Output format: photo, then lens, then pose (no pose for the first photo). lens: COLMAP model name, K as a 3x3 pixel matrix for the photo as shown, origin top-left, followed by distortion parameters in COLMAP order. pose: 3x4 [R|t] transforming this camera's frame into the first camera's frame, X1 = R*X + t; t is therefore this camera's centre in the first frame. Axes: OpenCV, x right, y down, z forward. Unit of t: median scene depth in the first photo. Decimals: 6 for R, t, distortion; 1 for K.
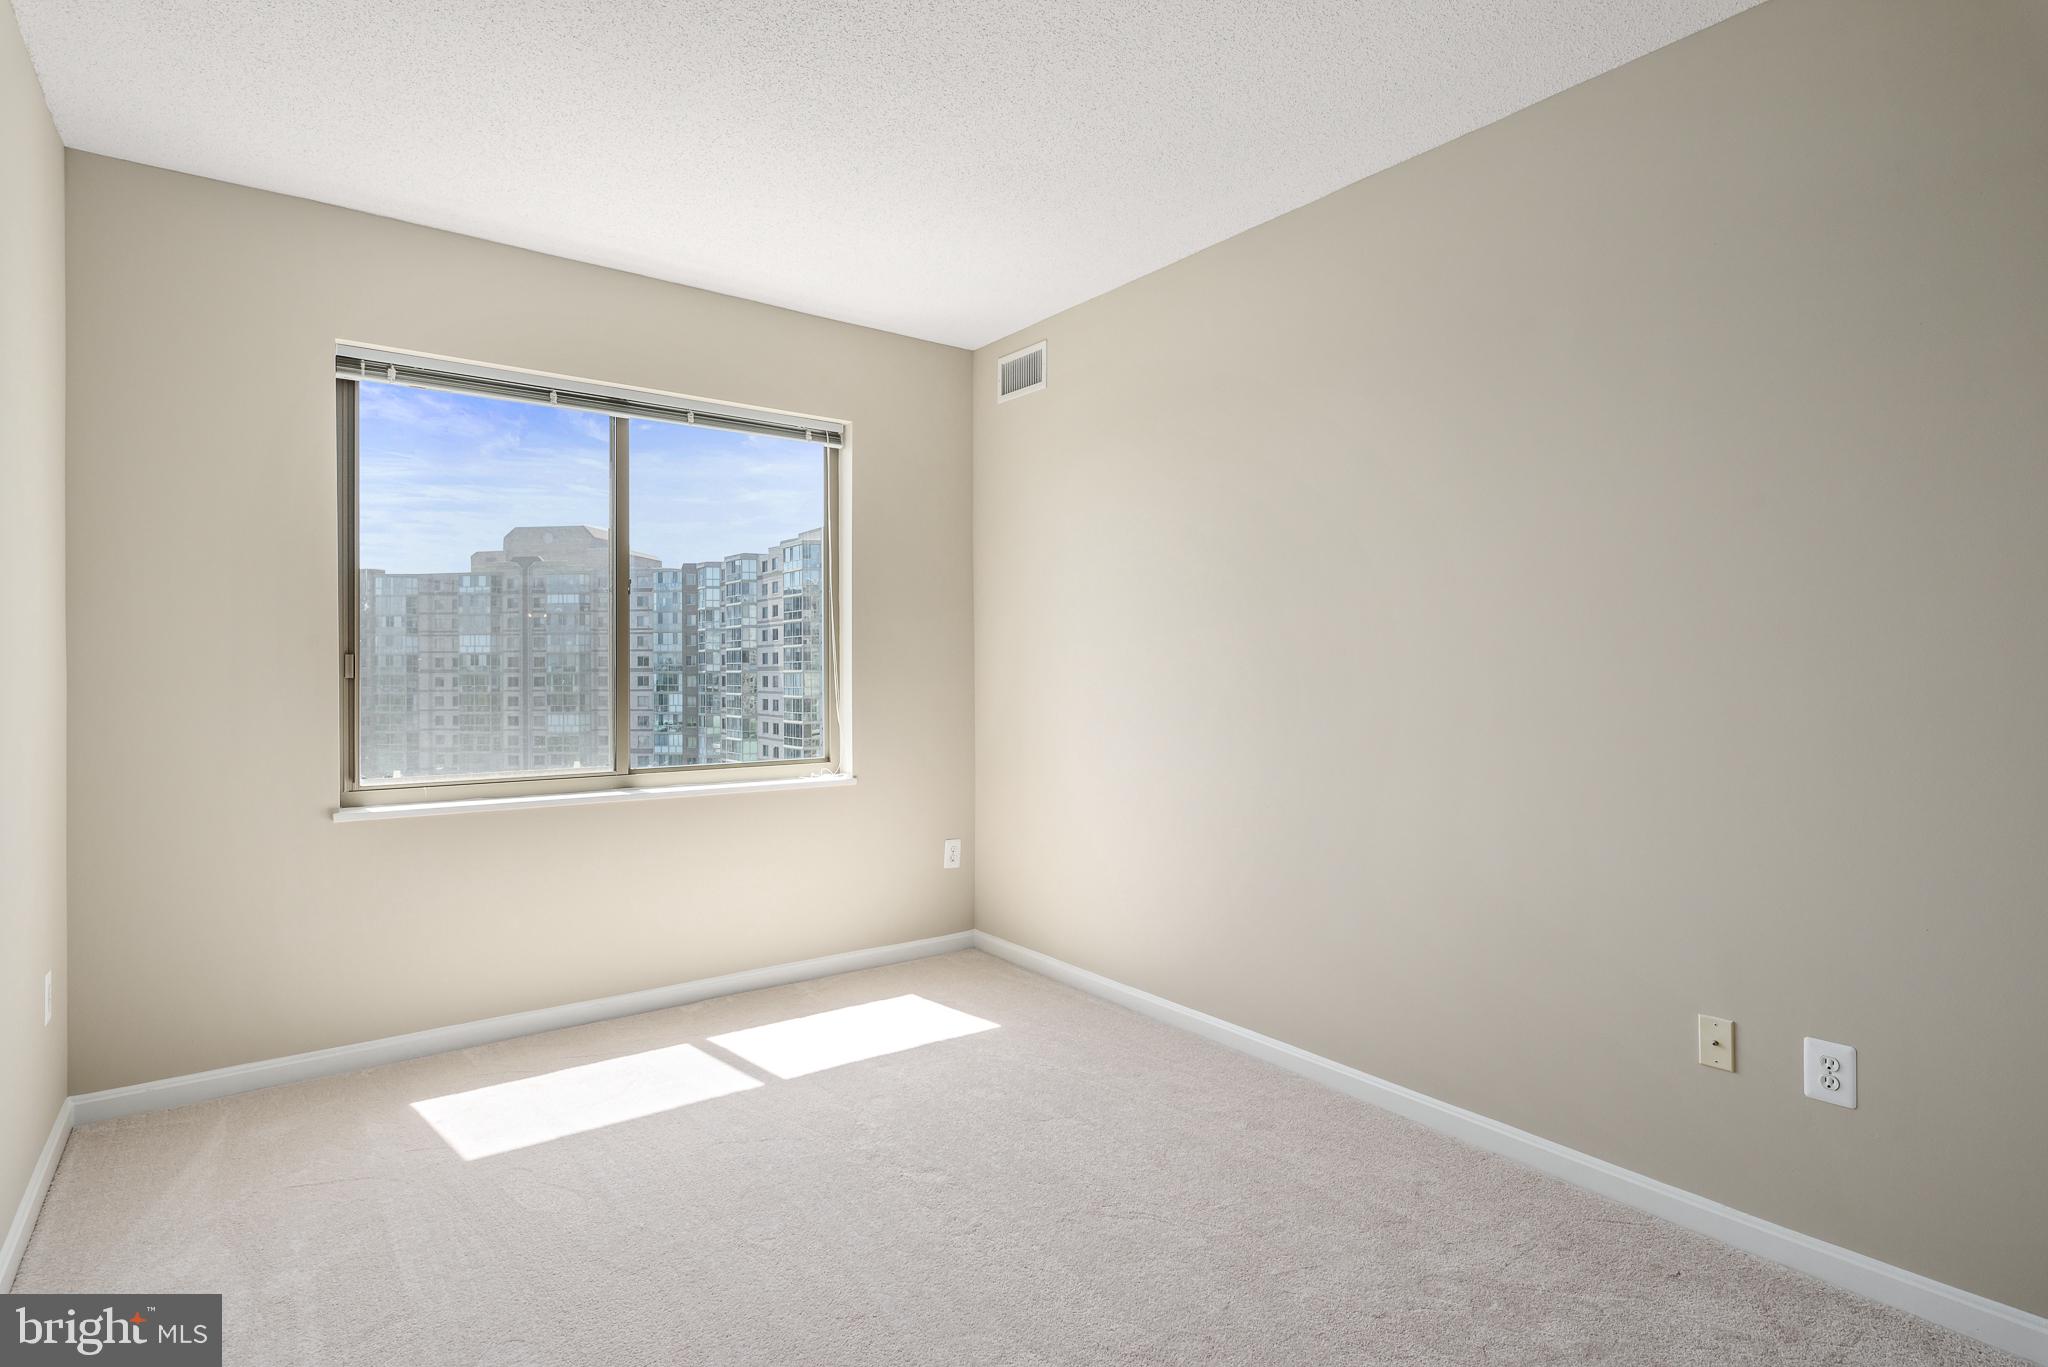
lens RADIAL K [[1022.1, 0, 1048.7], [0, 1022.1, 652.0], [0, 0, 1]] dist [-0.003882, 0.000142]
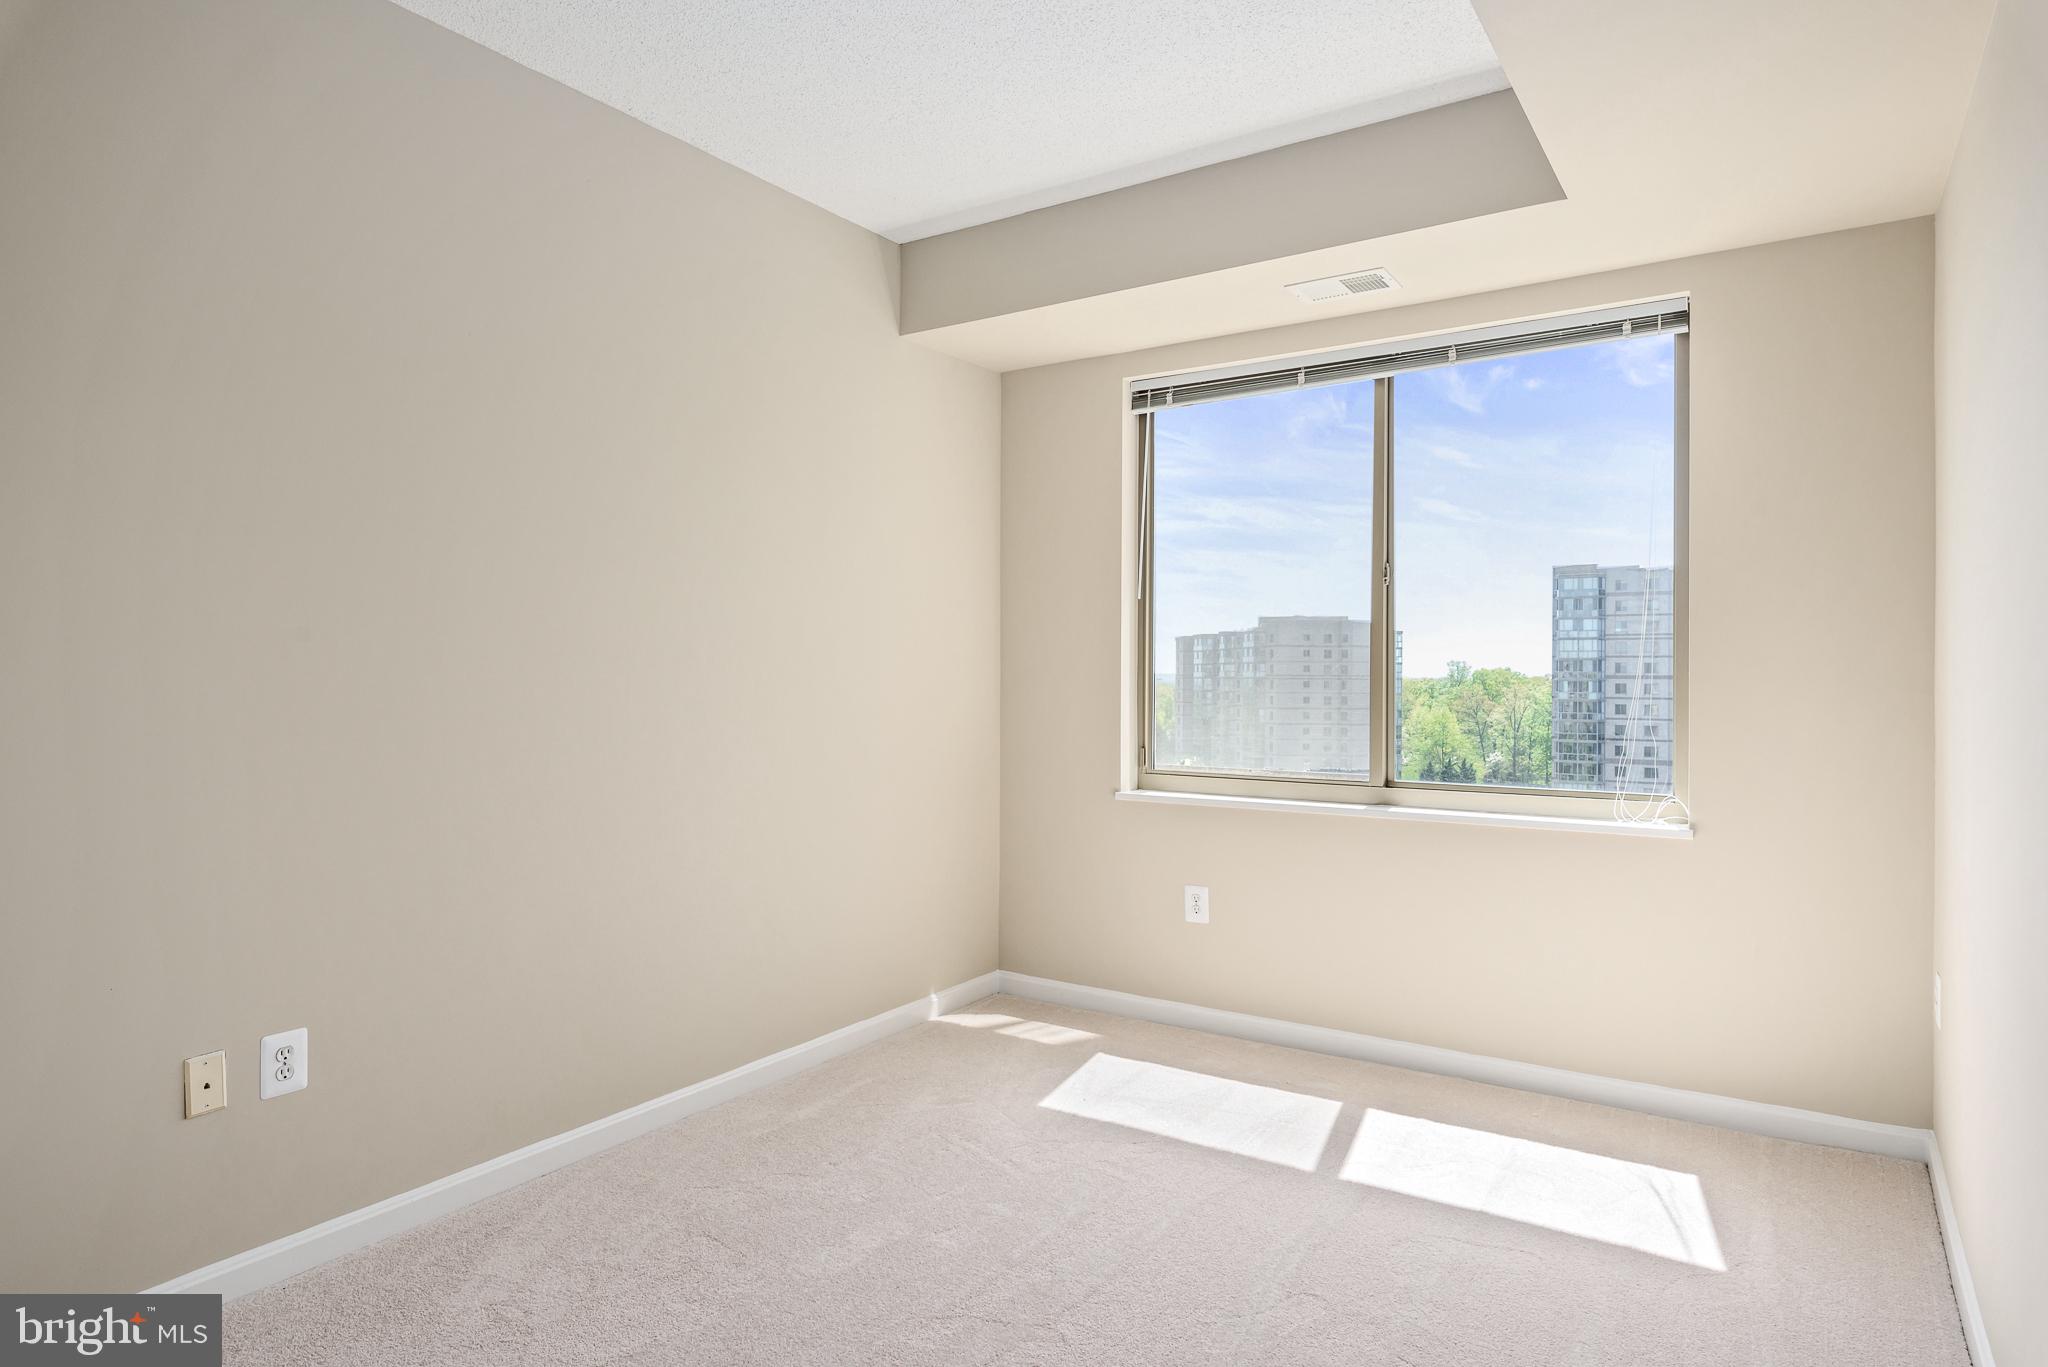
lens RADIAL K [[1163.4, 0, 1034.6], [0, 1163.4, 679.1], [0, 0, 1]] dist [-0.000068, -0.000758]
pose [[0.343758, 0.004552, -0.939047, 0.431278], [0.006931, 0.999949, 0.007385, 0.018613], [0.939033, -0.009047, 0.343709, 0.396599]]
